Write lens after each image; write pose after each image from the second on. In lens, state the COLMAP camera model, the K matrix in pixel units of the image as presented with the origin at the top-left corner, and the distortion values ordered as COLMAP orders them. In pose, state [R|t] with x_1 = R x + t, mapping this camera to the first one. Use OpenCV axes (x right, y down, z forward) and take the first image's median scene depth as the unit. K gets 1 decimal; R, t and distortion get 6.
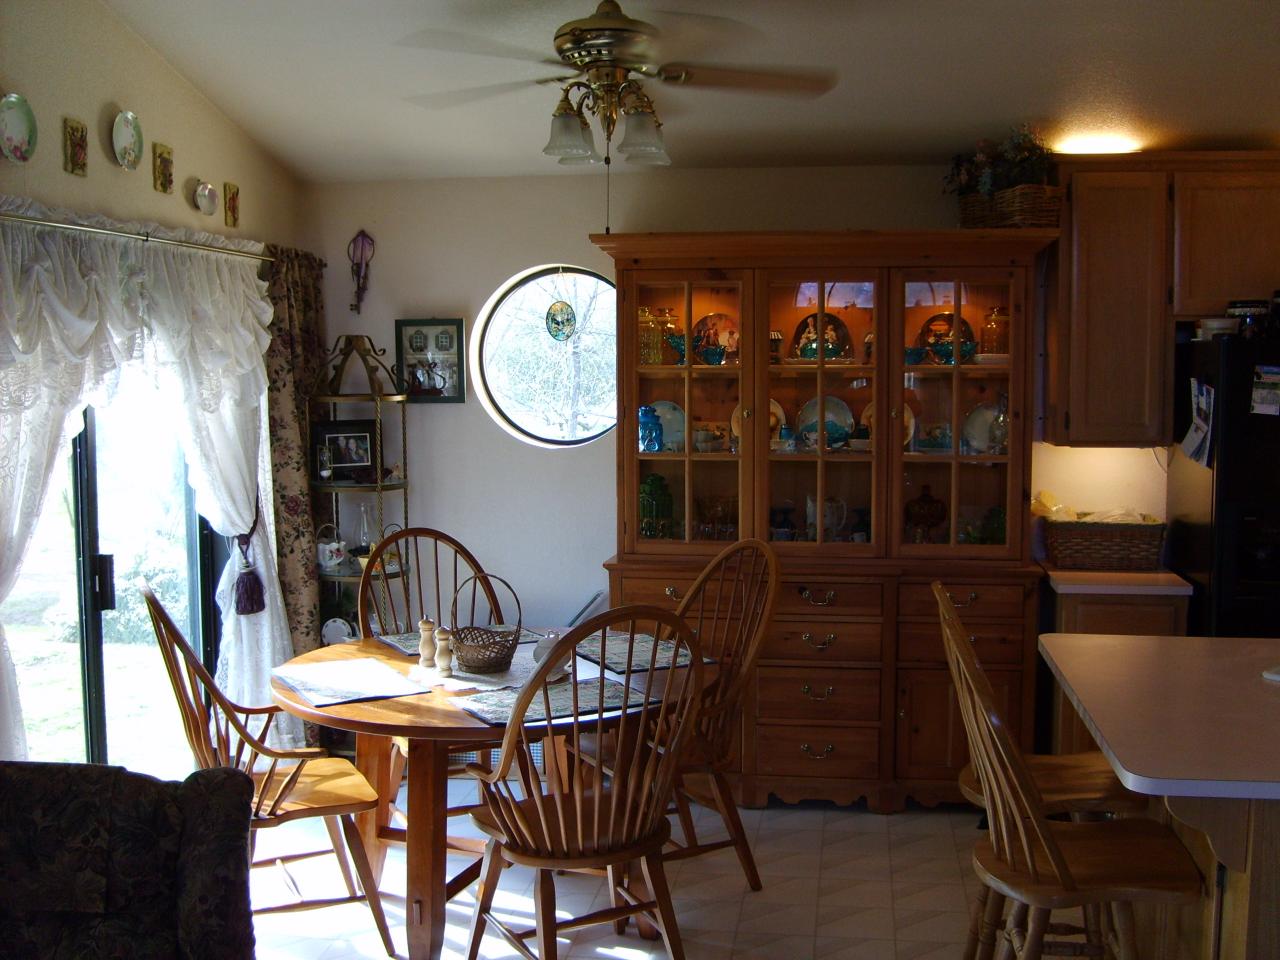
lens RADIAL K [[1342.4, 0, 634.5], [0, 1342.4, 484.1], [0, 0, 1]] dist [-0.109275, 0.000000]
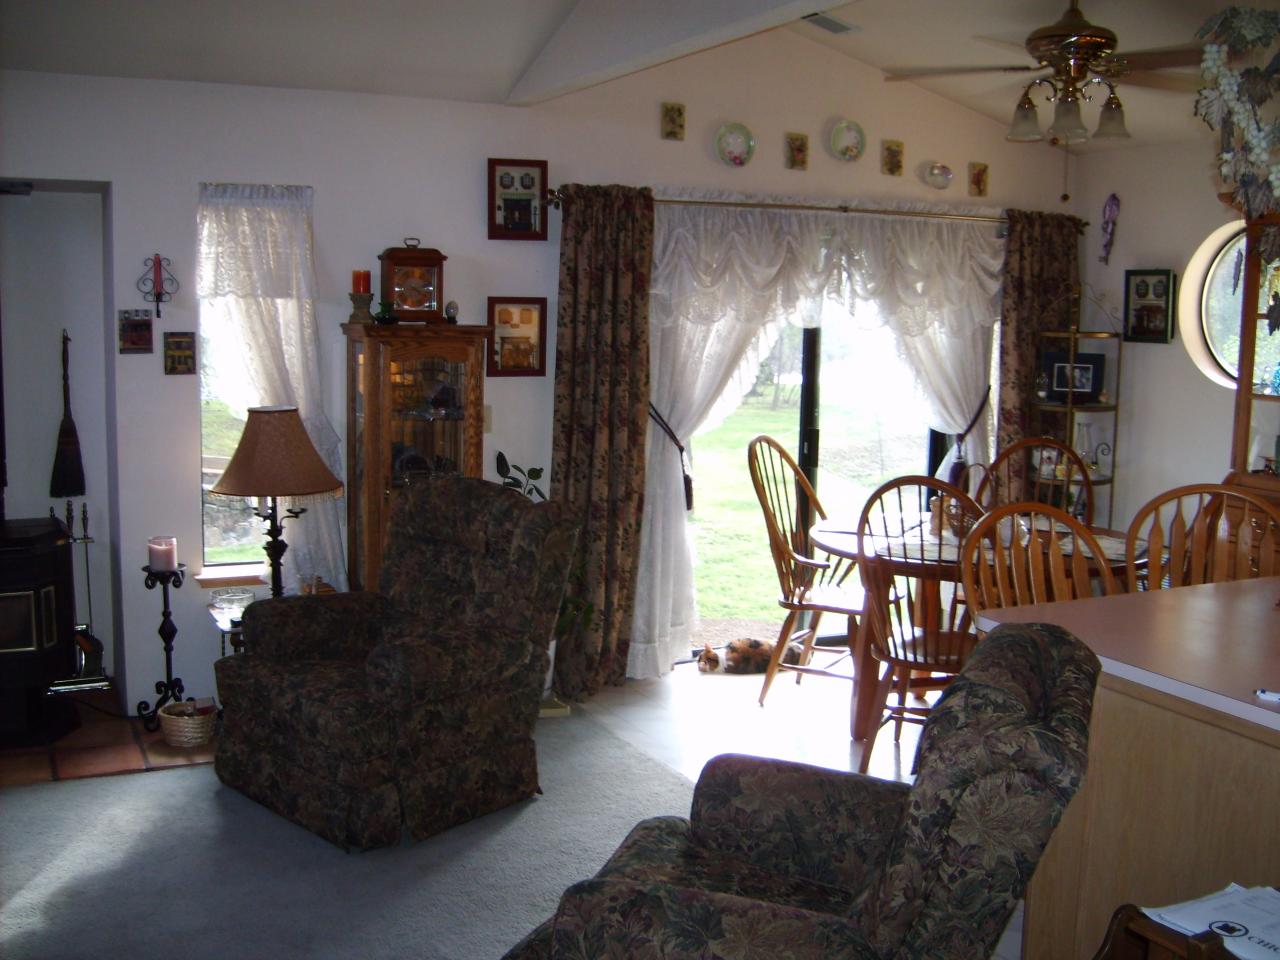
lens RADIAL K [[1342.4, 0, 631.0], [0, 1342.4, 481.5], [0, 0, 1]] dist [-0.109275, 0.000000]
pose [[0.575077, 0.122635, -0.808855, 0.597726], [-0.093784, 0.992065, 0.083734, 0.005397], [0.812706, 0.027704, 0.582015, -0.020958]]
